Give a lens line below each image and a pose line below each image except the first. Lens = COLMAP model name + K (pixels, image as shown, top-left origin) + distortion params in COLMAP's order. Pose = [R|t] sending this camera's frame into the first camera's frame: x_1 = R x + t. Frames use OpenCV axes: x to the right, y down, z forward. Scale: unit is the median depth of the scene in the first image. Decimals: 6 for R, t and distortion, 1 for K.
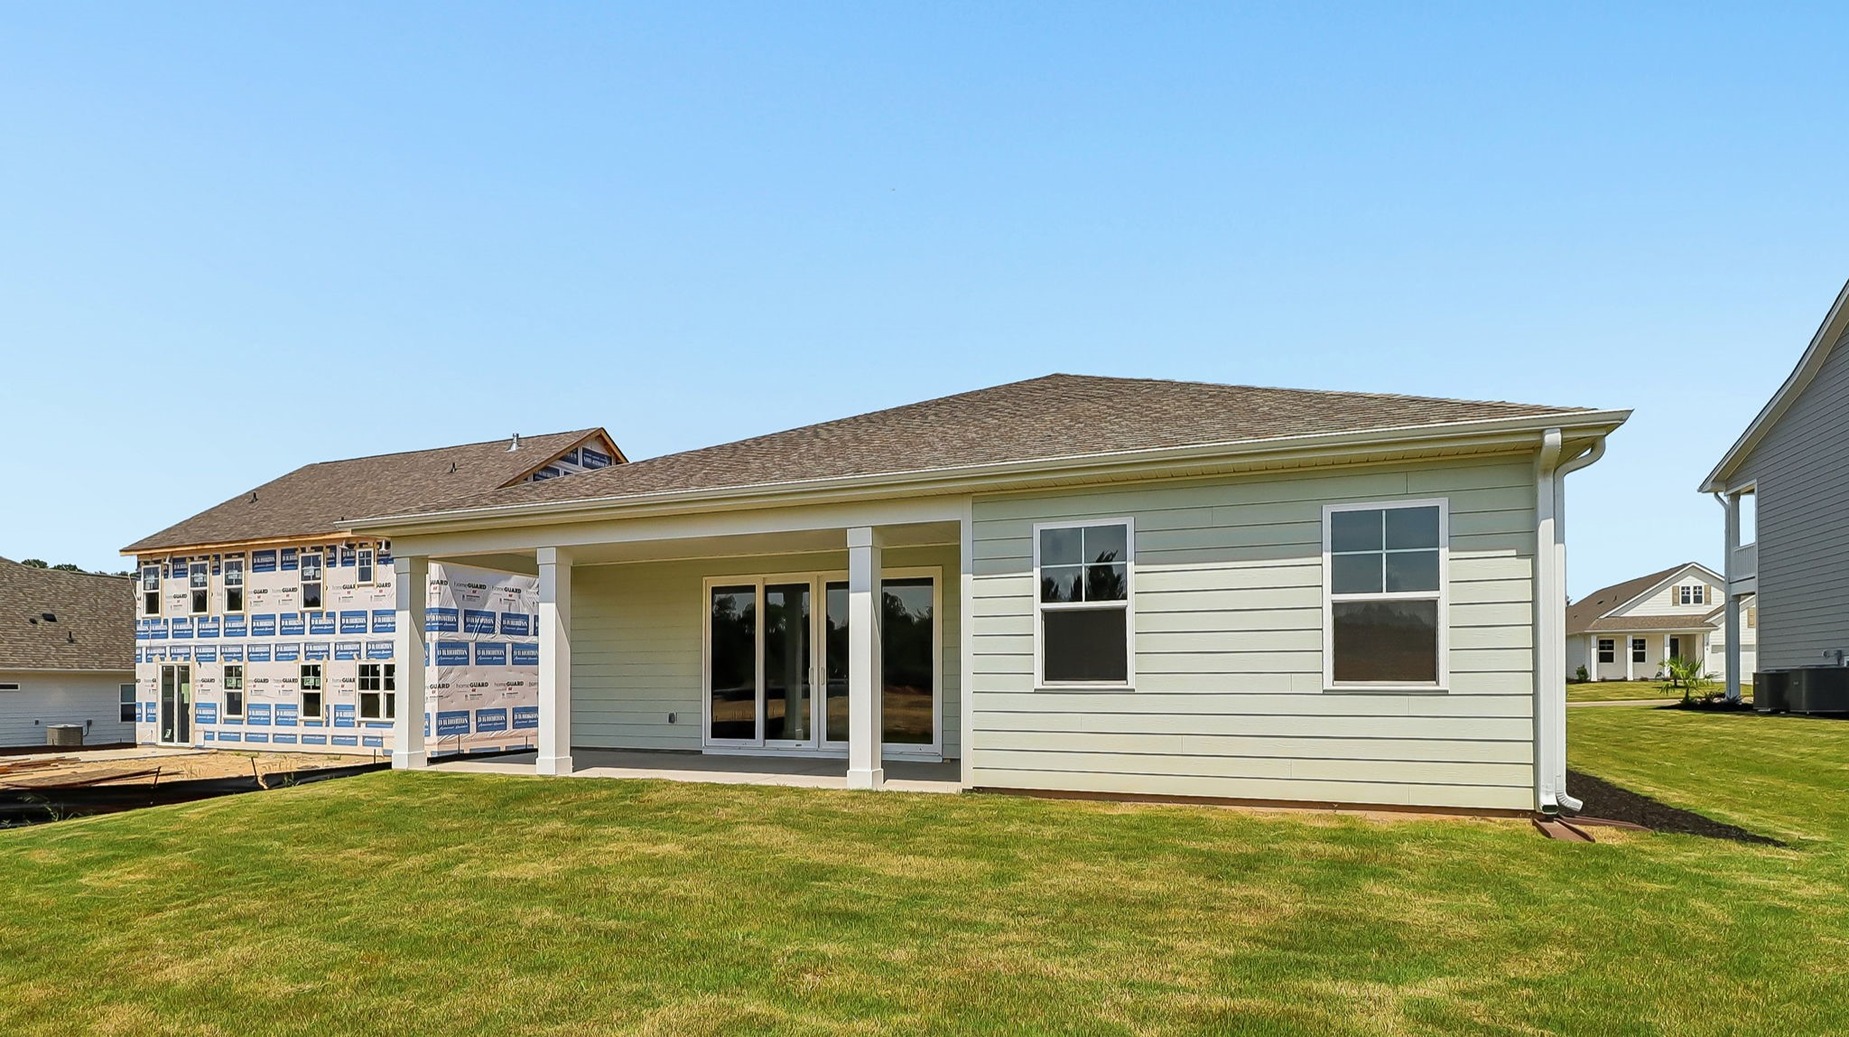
lens RADIAL K [[859.4, 0, 925.2], [0, 859.4, 510.3], [0, 0, 1]] dist [-0.001444, -0.013018]
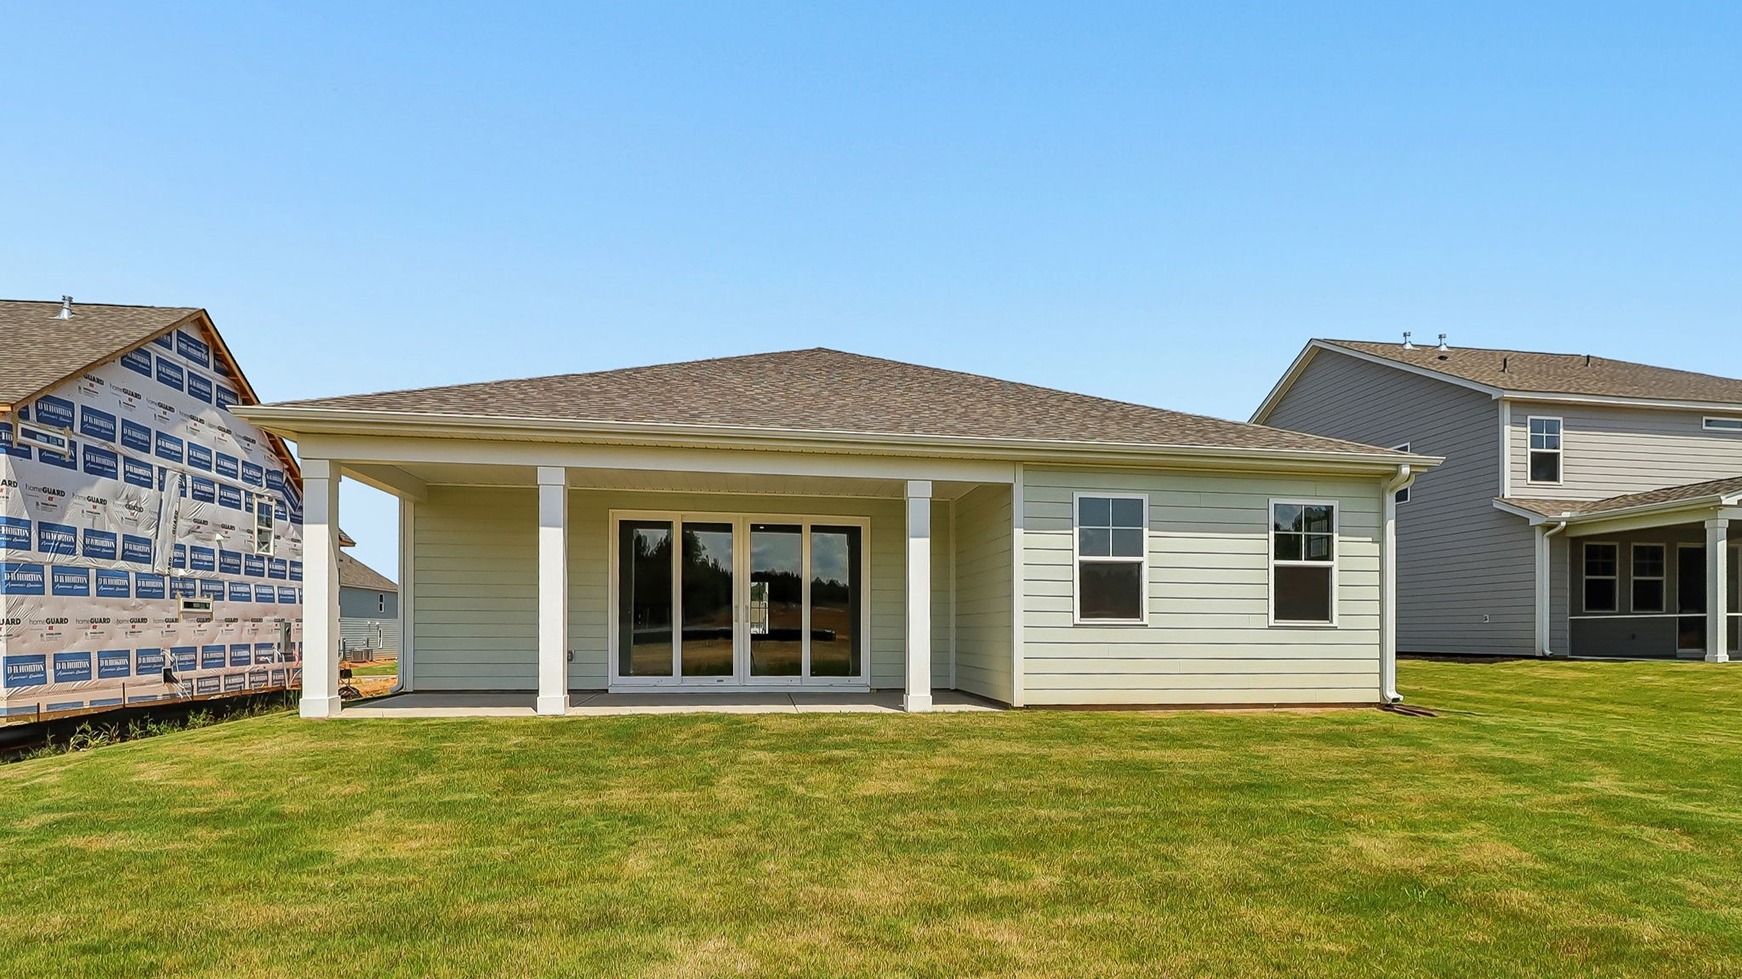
lens RADIAL K [[814.5, 0, 868.9], [0, 814.5, 473.1], [0, 0, 1]] dist [-0.002233, -0.006400]
pose [[0.879321, 0.097646, 0.466111, -0.493209], [-0.100237, 0.994776, -0.019298, 0.029510], [-0.465560, -0.029753, 0.884516, 0.068316]]
